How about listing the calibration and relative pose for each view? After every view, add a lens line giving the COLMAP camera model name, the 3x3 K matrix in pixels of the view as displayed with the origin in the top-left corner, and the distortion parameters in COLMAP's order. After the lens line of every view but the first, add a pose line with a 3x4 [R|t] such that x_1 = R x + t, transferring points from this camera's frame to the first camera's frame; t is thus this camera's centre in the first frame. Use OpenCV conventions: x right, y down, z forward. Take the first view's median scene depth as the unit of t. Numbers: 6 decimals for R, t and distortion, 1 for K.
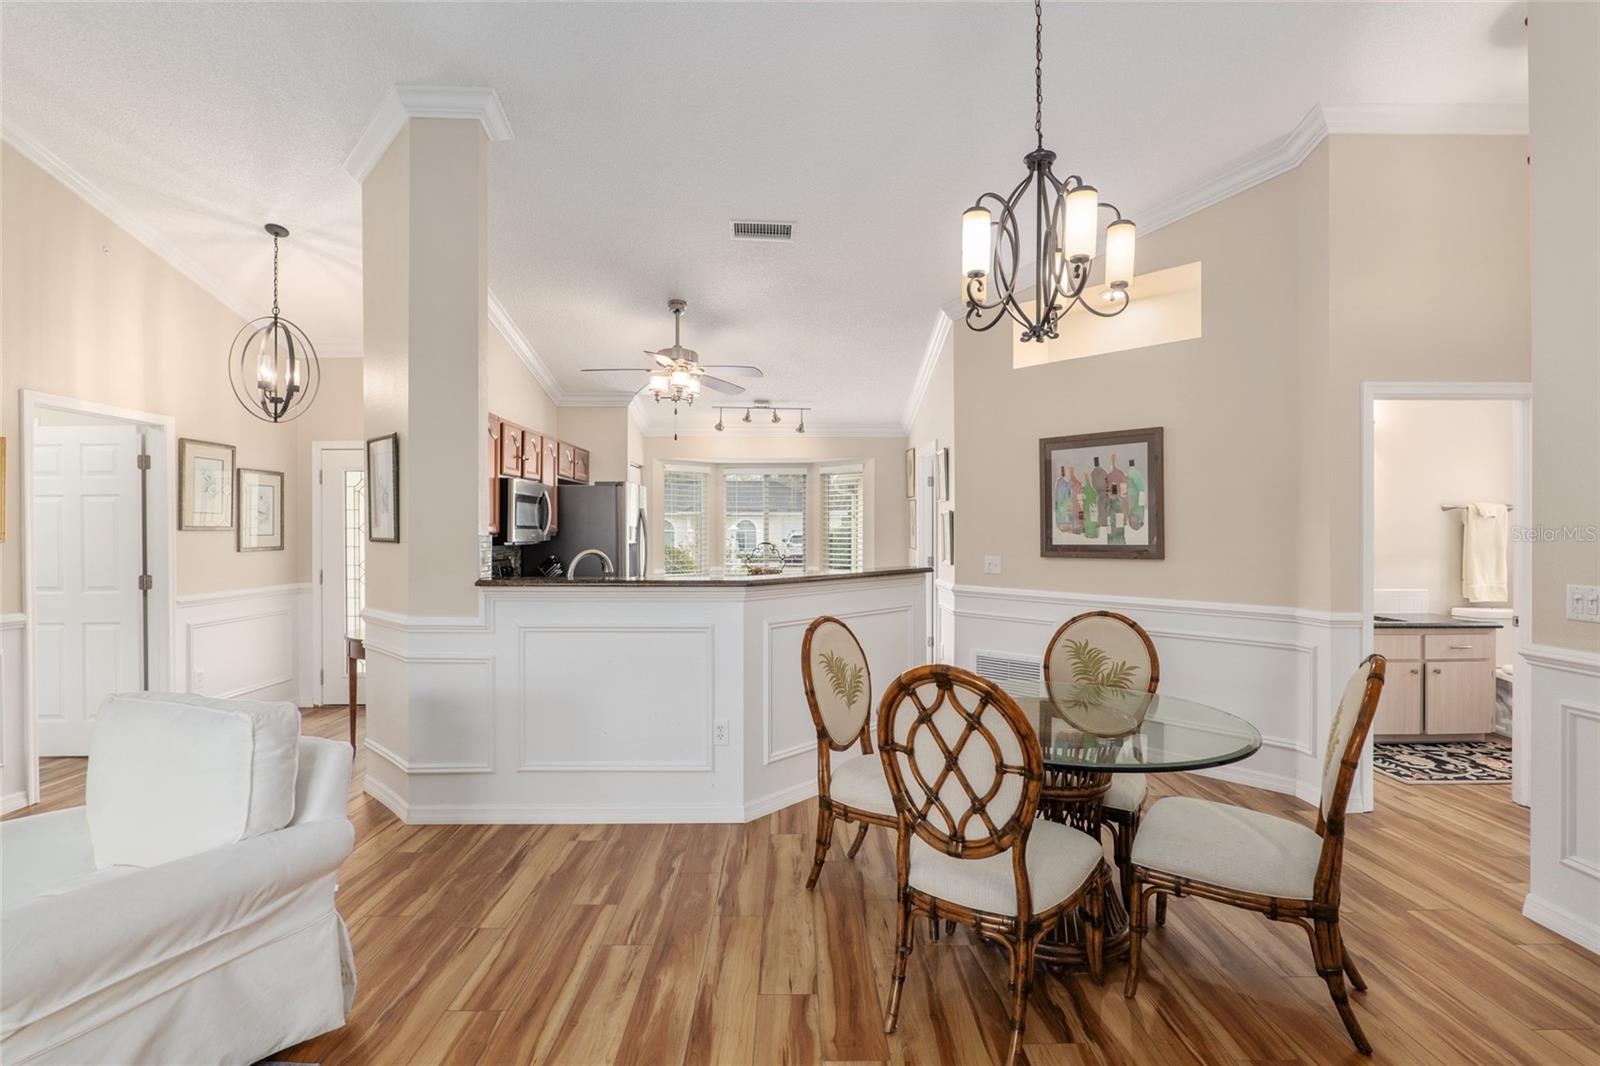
lens RADIAL K [[754.9, 0, 800.0], [0, 754.9, 533.0], [0, 0, 1]] dist [-0.024427, 0.000130]
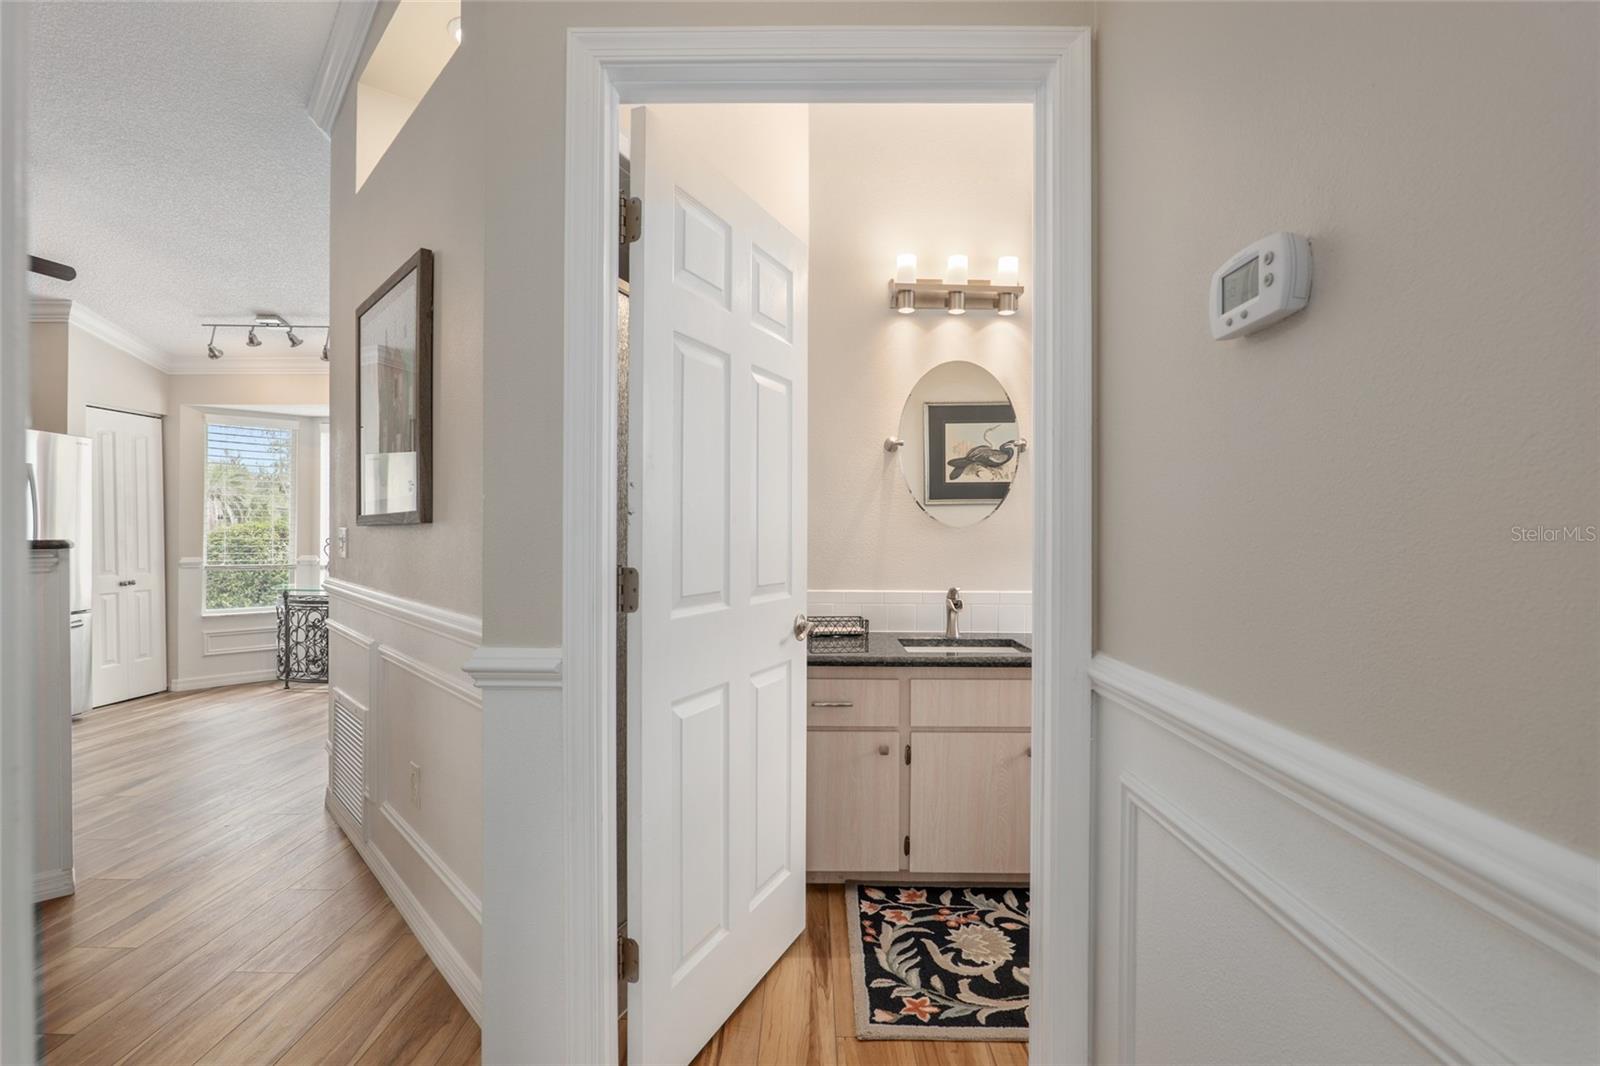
lens RADIAL K [[749.7, 0, 797.9], [0, 749.7, 533.8], [0, 0, 1]] dist [-0.024427, 0.006872]
pose [[0.999365, 0.004708, -0.035329, 0.647748], [-0.004746, 0.999988, -0.000987, 0.037099], [0.035324, 0.001154, 0.999375, 0.457796]]
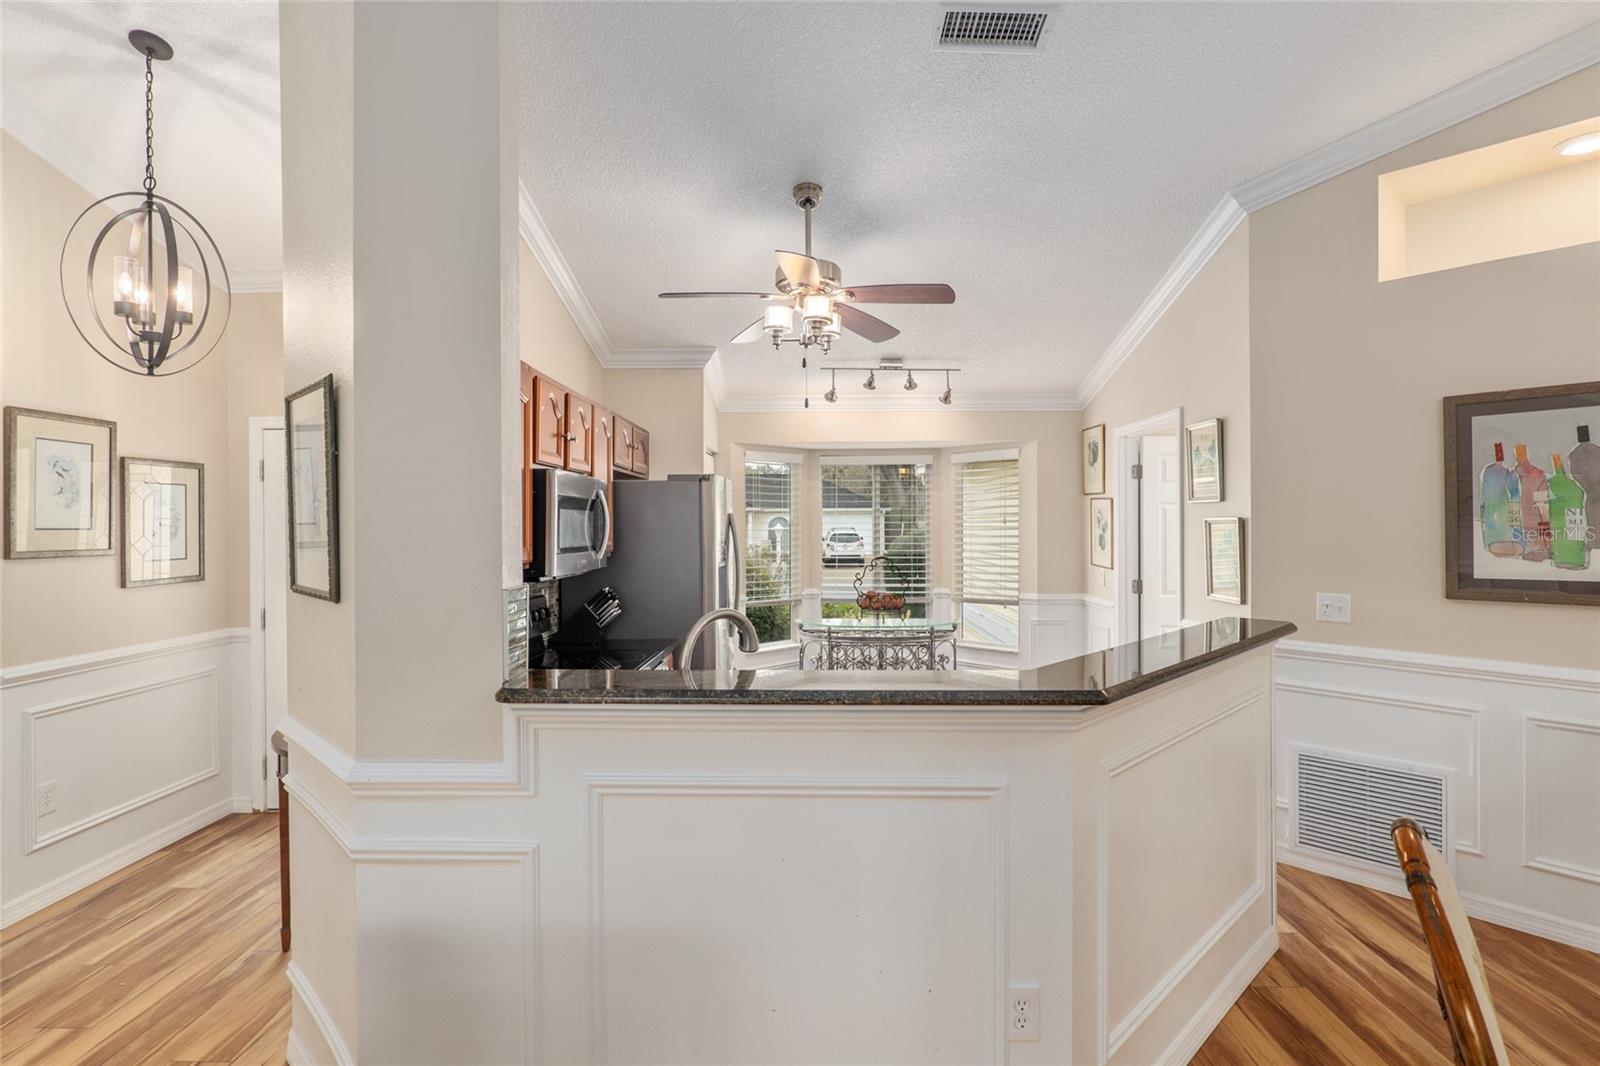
lens RADIAL K [[797.8, 0, 796.2], [0, 797.8, 532.2], [0, 0, 1]] dist [-0.013639, 0.000337]
pose [[0.999317, -0.003759, -0.036751, -0.156758], [0.003903, 0.999985, 0.003873, -0.023418], [0.036736, -0.004014, 0.999317, 0.353406]]
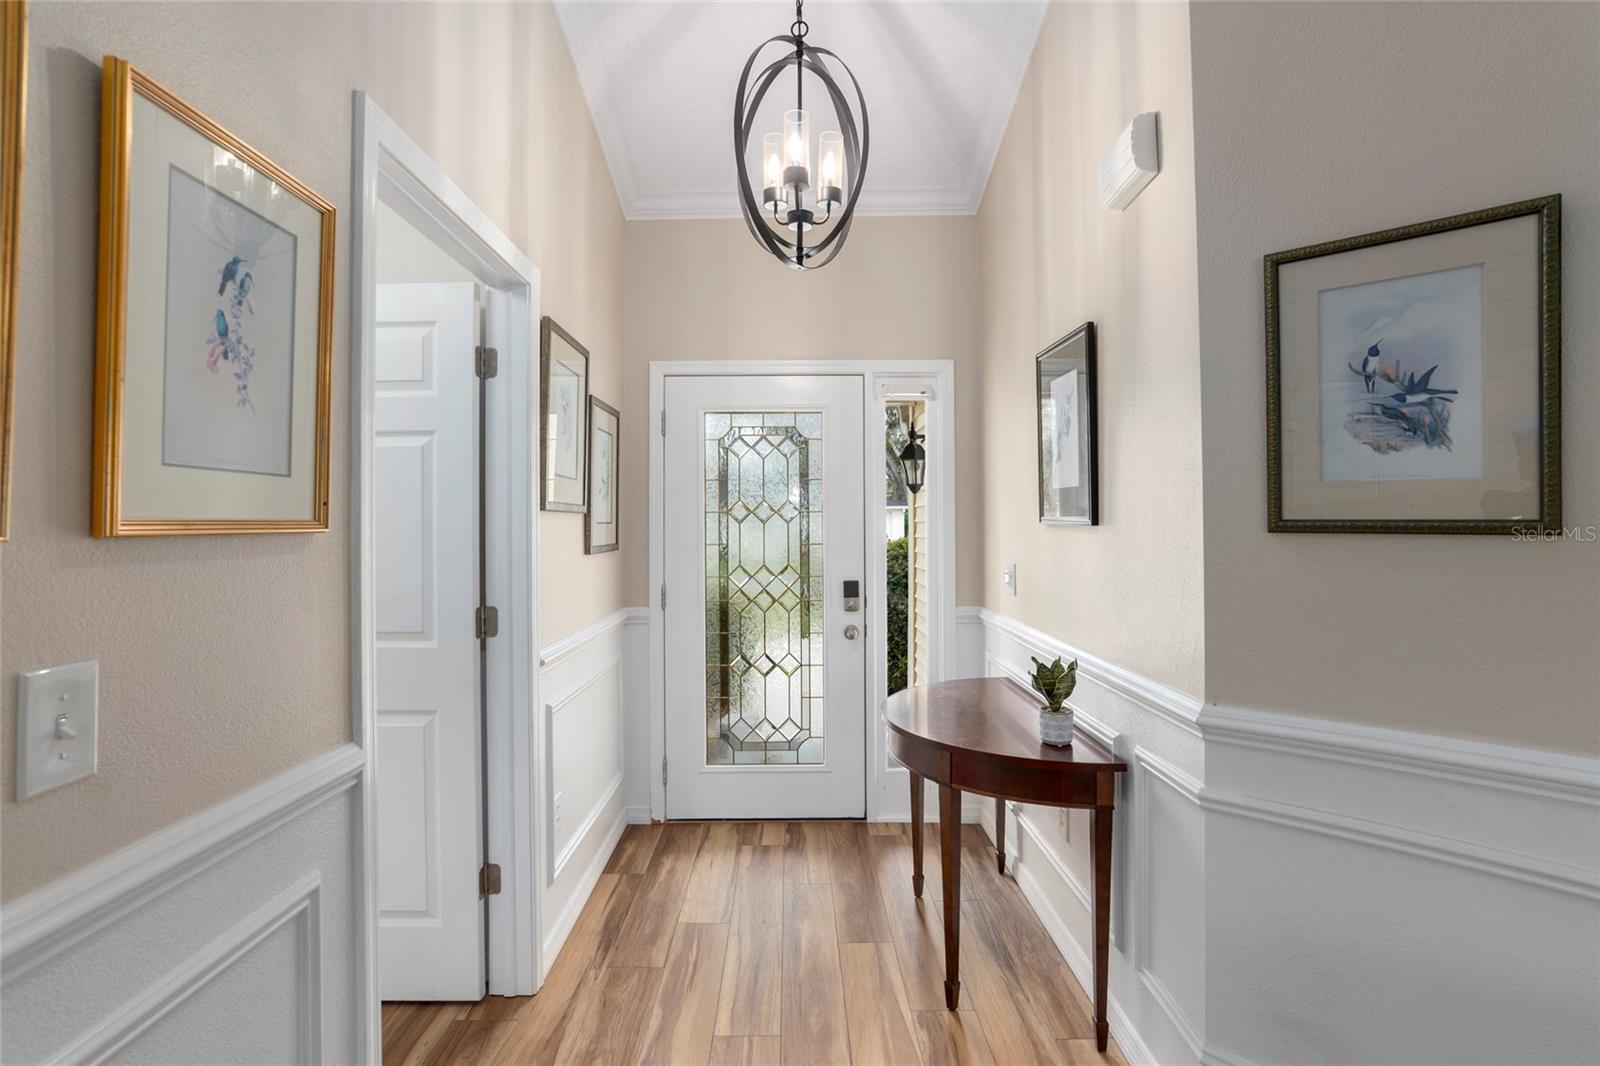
lens RADIAL K [[783.9, 0, 797.6], [0, 783.9, 526.9], [0, 0, 1]] dist [-0.036969, 0.019899]
pose [[0.999886, 0.005529, -0.014035, -0.613345], [-0.005538, 0.999984, -0.000626, 0.005247], [0.014031, 0.000704, 0.999901, 0.463855]]
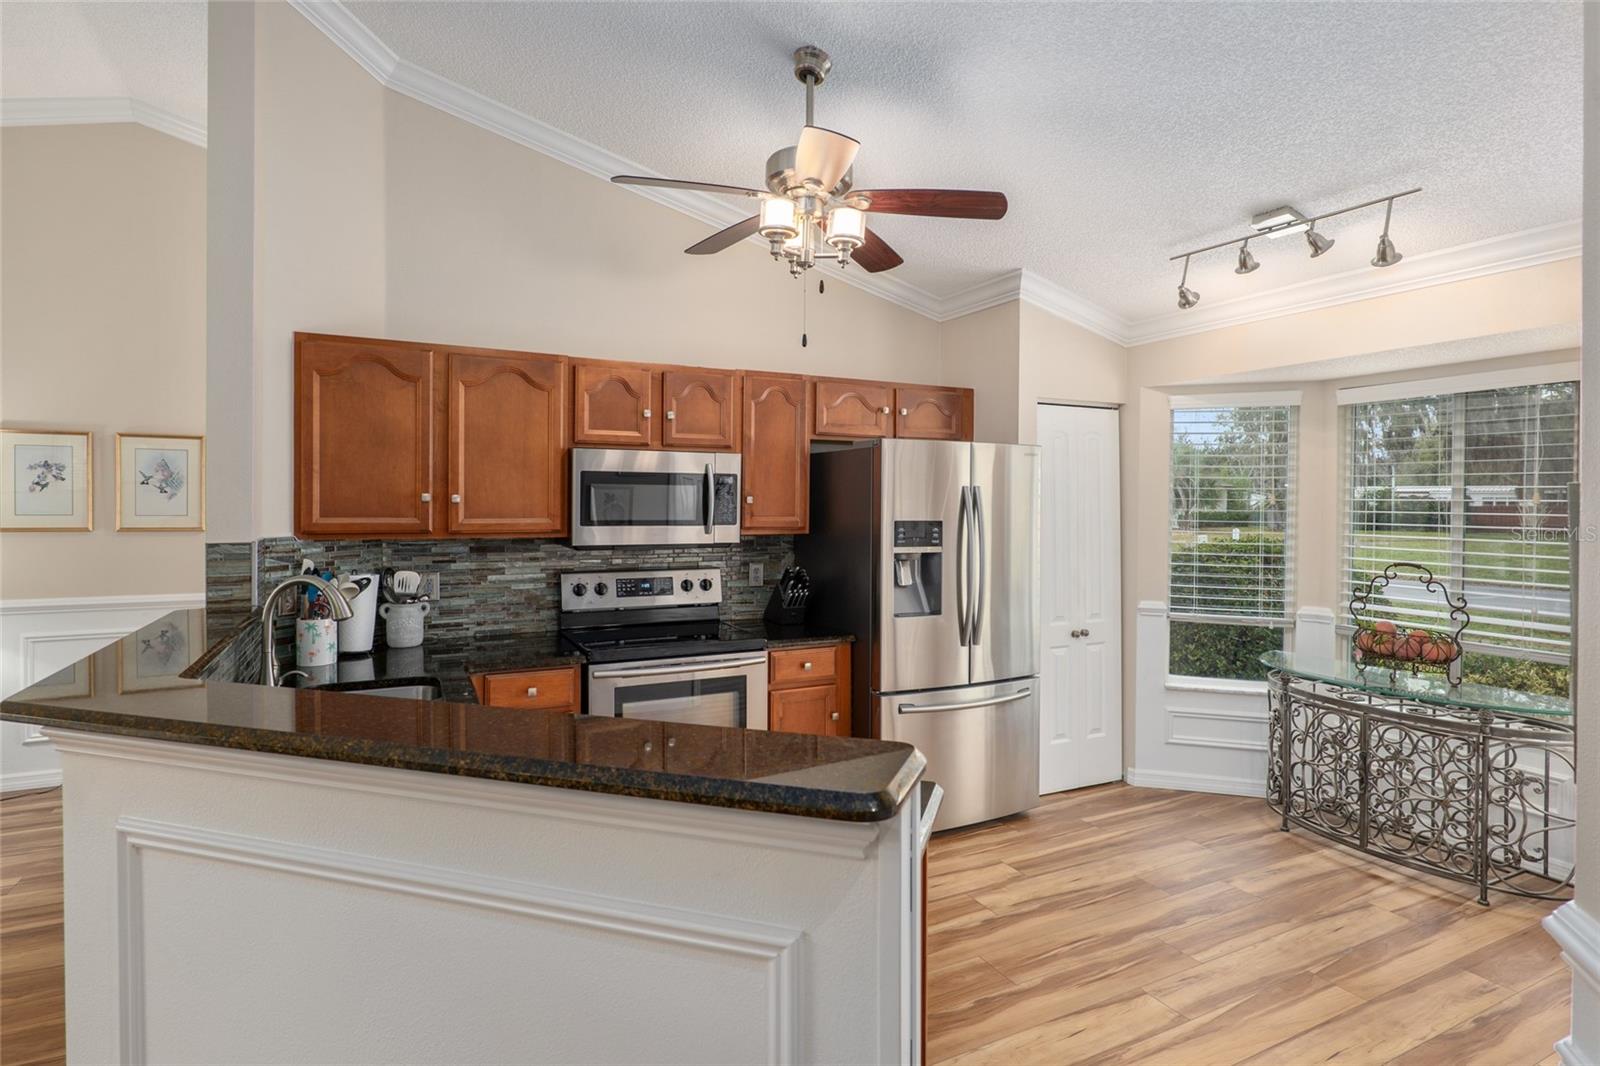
lens RADIAL K [[817.7, 0, 803.6], [0, 817.7, 509.2], [0, 0, 1]] dist [-0.003864, 0.000025]
pose [[0.439061, 0.008603, -0.898416, 0.321223], [-0.009150, 0.999945, 0.005103, -0.022051], [0.898411, 0.005980, 0.439116, 0.813524]]
